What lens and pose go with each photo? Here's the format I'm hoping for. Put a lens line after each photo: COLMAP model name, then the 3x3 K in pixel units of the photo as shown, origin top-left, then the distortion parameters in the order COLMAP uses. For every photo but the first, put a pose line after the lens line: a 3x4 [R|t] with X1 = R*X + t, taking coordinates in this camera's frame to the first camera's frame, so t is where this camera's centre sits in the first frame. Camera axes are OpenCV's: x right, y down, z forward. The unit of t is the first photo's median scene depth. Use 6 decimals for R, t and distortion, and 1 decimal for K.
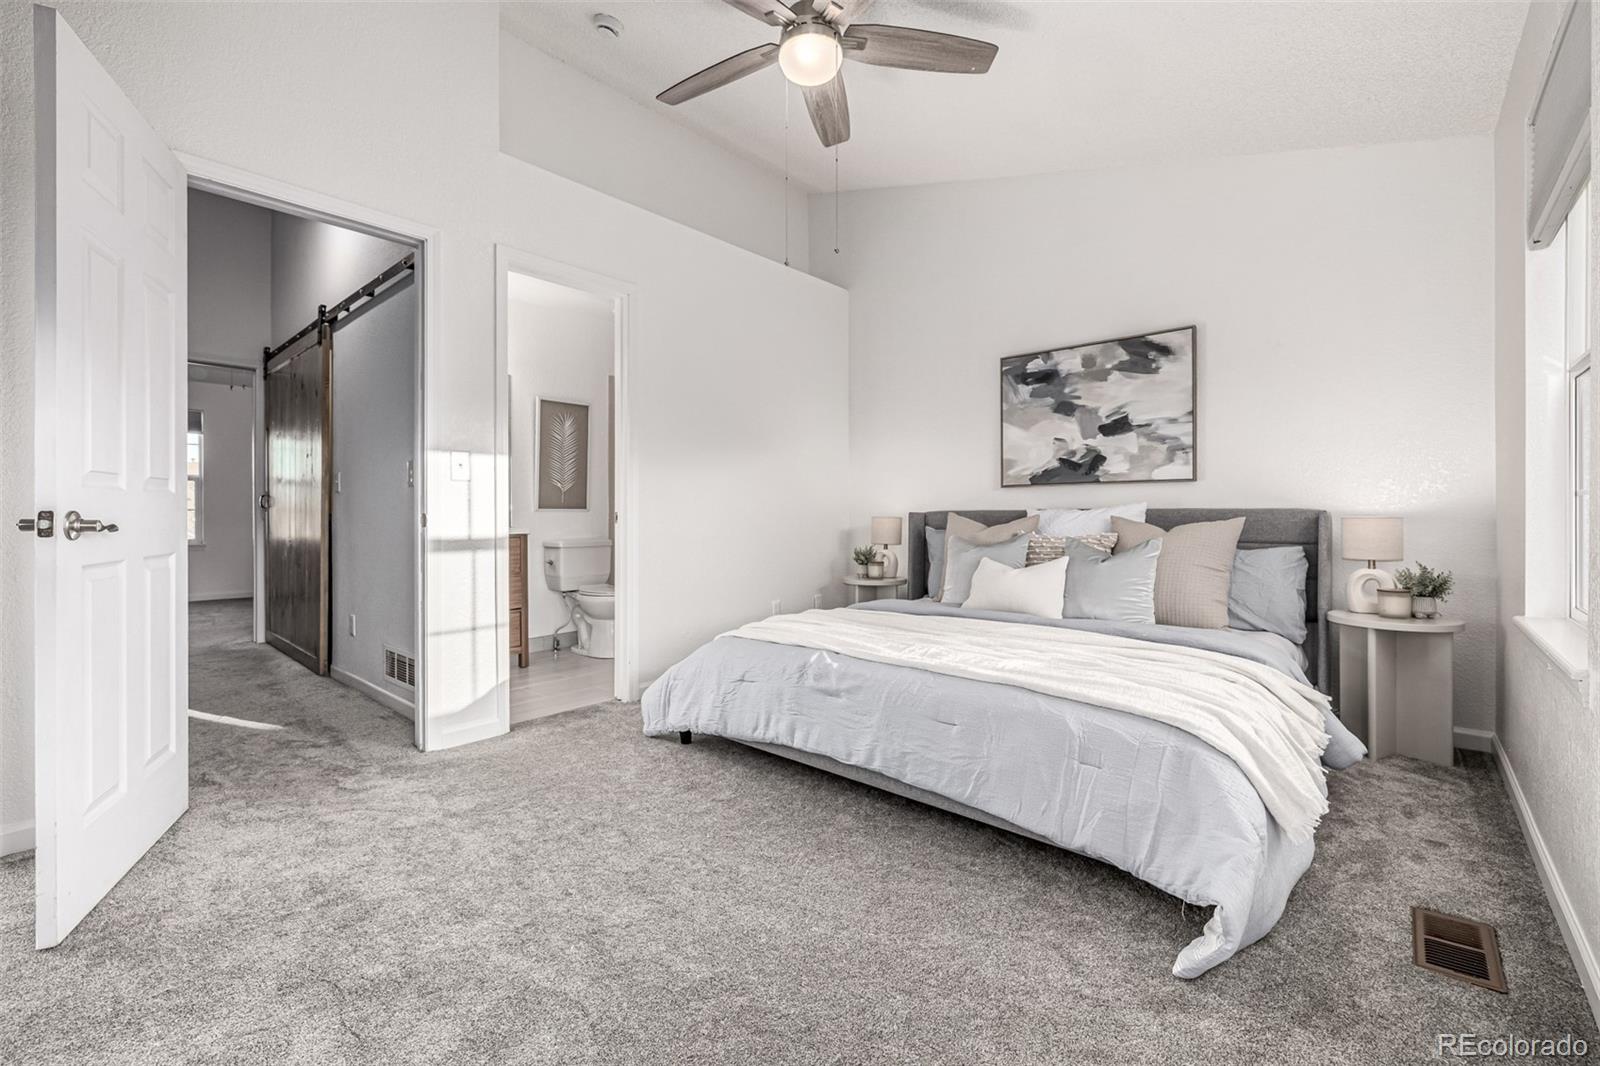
lens RADIAL K [[680.8, 0, 790.7], [0, 680.8, 530.6], [0, 0, 1]] dist [0.003154, -0.000879]
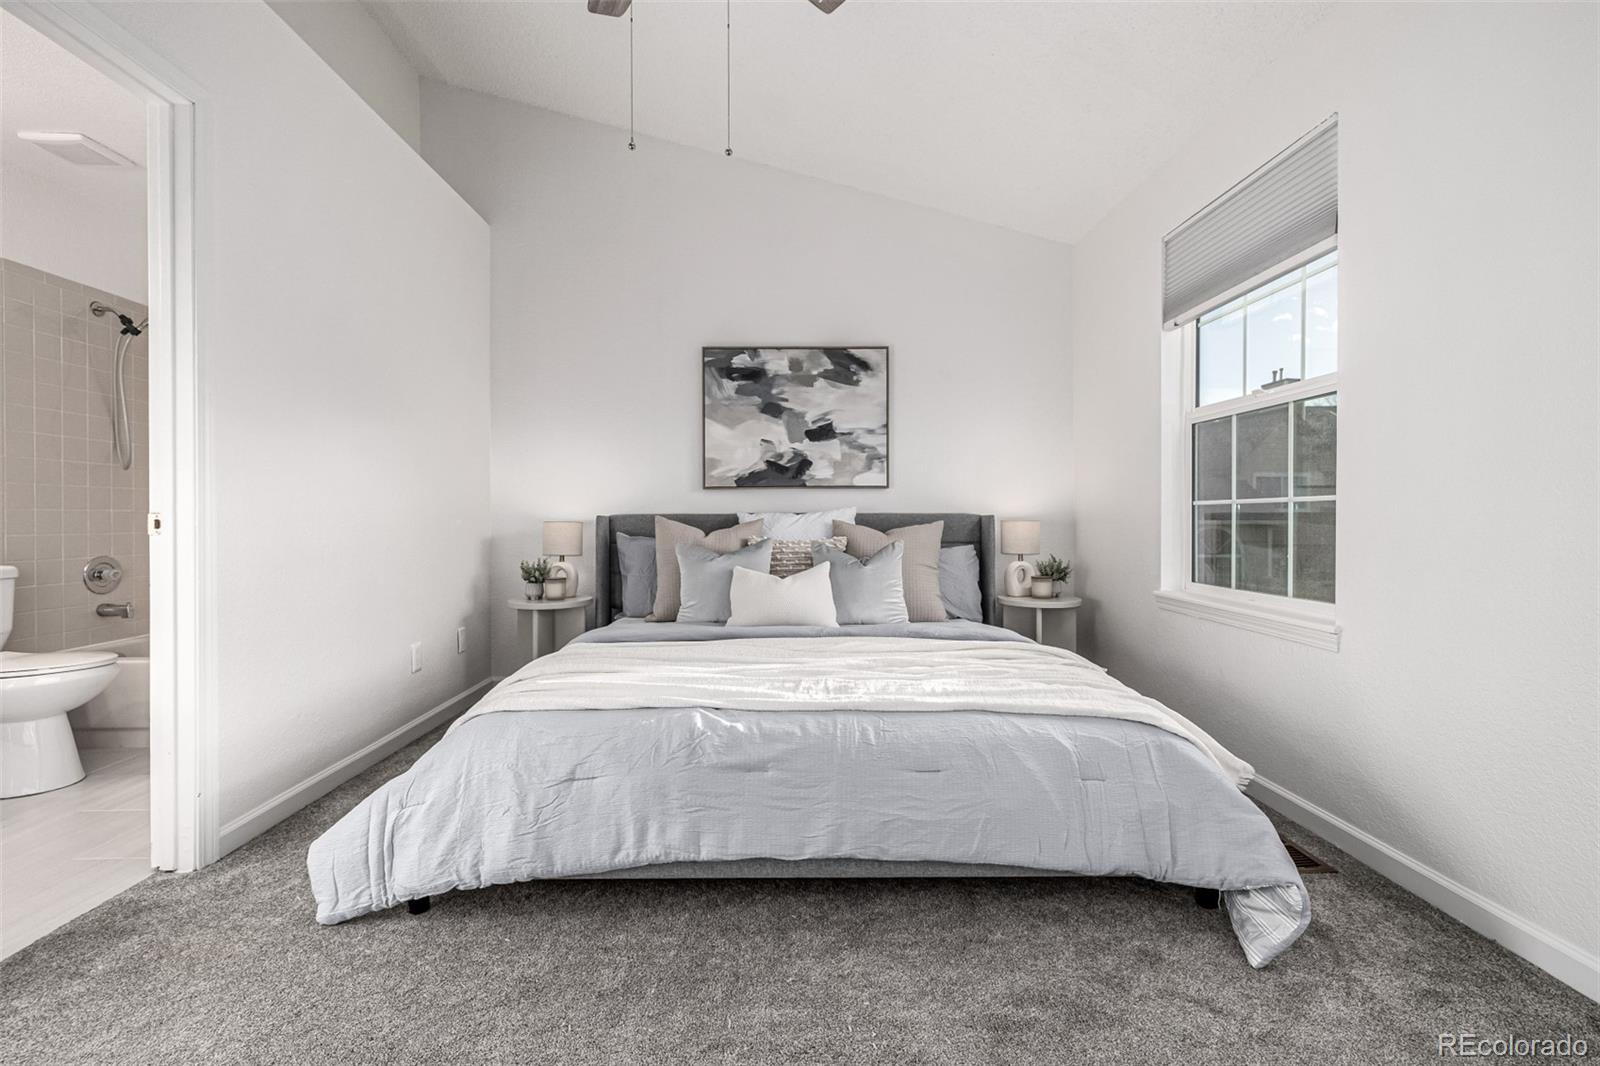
lens RADIAL K [[680.8, 0, 797.1], [0, 680.8, 527.2], [0, 0, 1]] dist [0.003154, -0.000879]
pose [[0.733929, -0.008653, 0.679171, -0.257548], [0.016913, 0.999842, -0.005538, -0.005720], [-0.679015, 0.015551, 0.733959, 0.289456]]
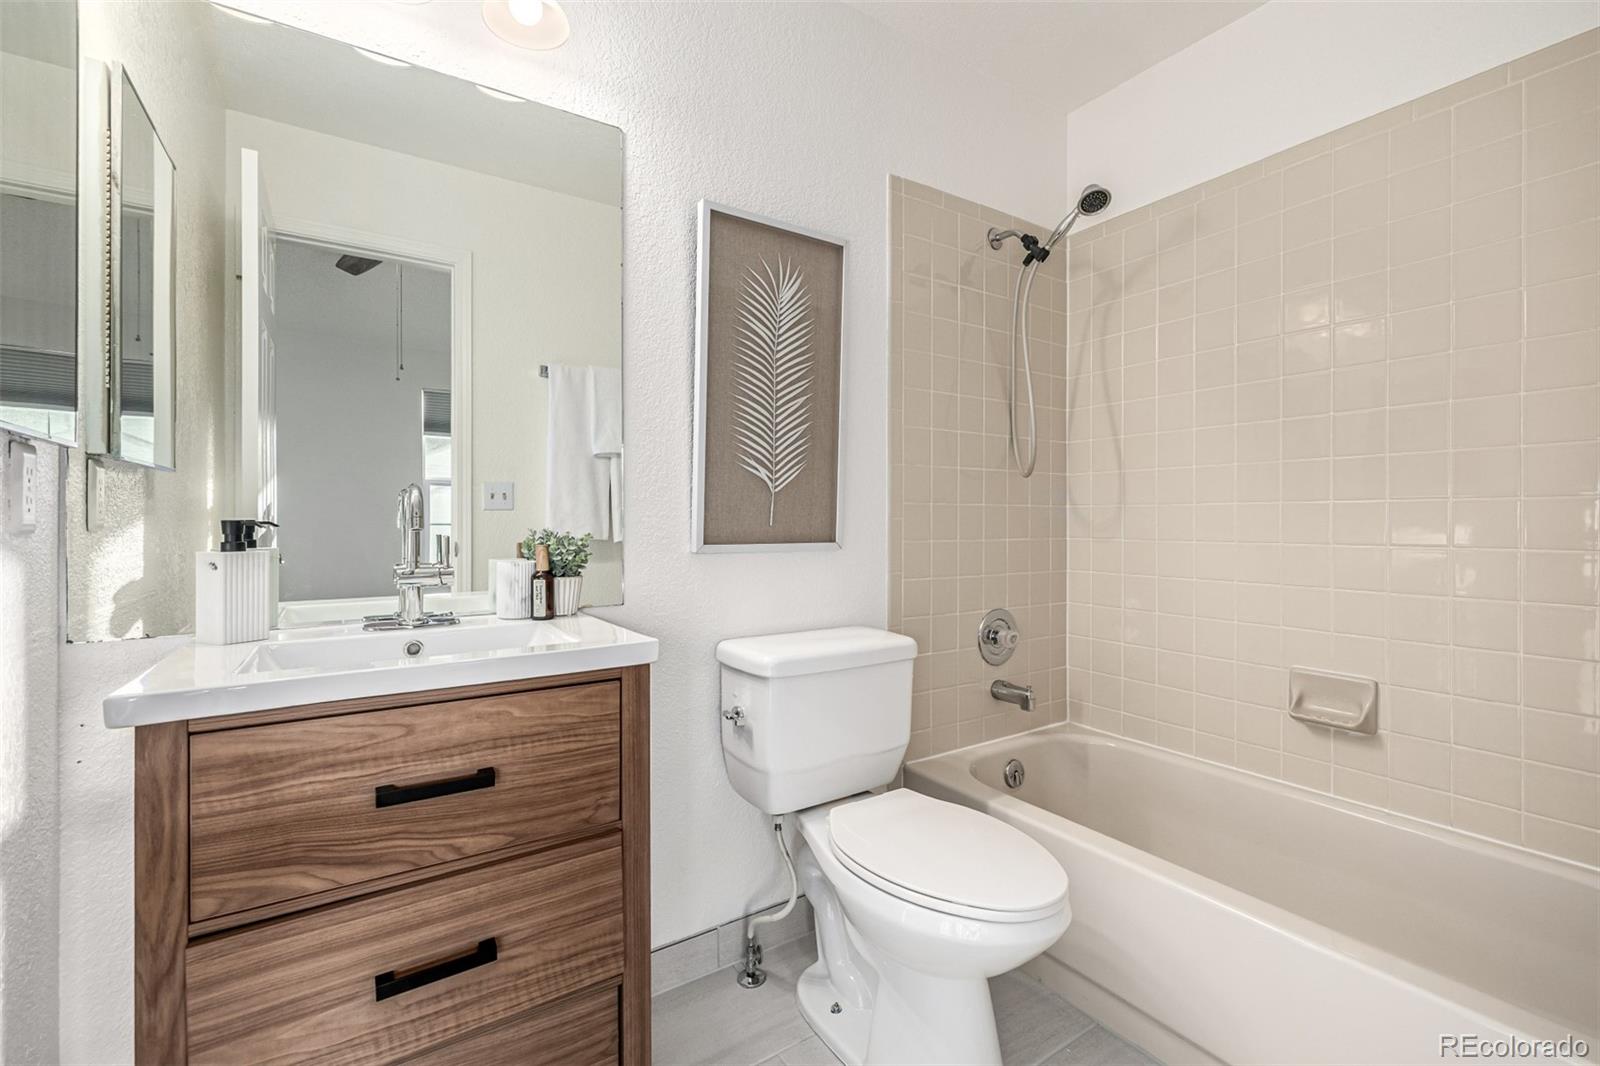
lens RADIAL K [[680.8, 0, 799.2], [0, 680.8, 531.1], [0, 0, 1]] dist [0.003154, -0.000879]
pose [[0.968539, 0.003133, -0.248841, -0.341671], [-0.004258, 0.999983, -0.003981, -0.053698], [0.248824, 0.004916, 0.968536, 0.972591]]
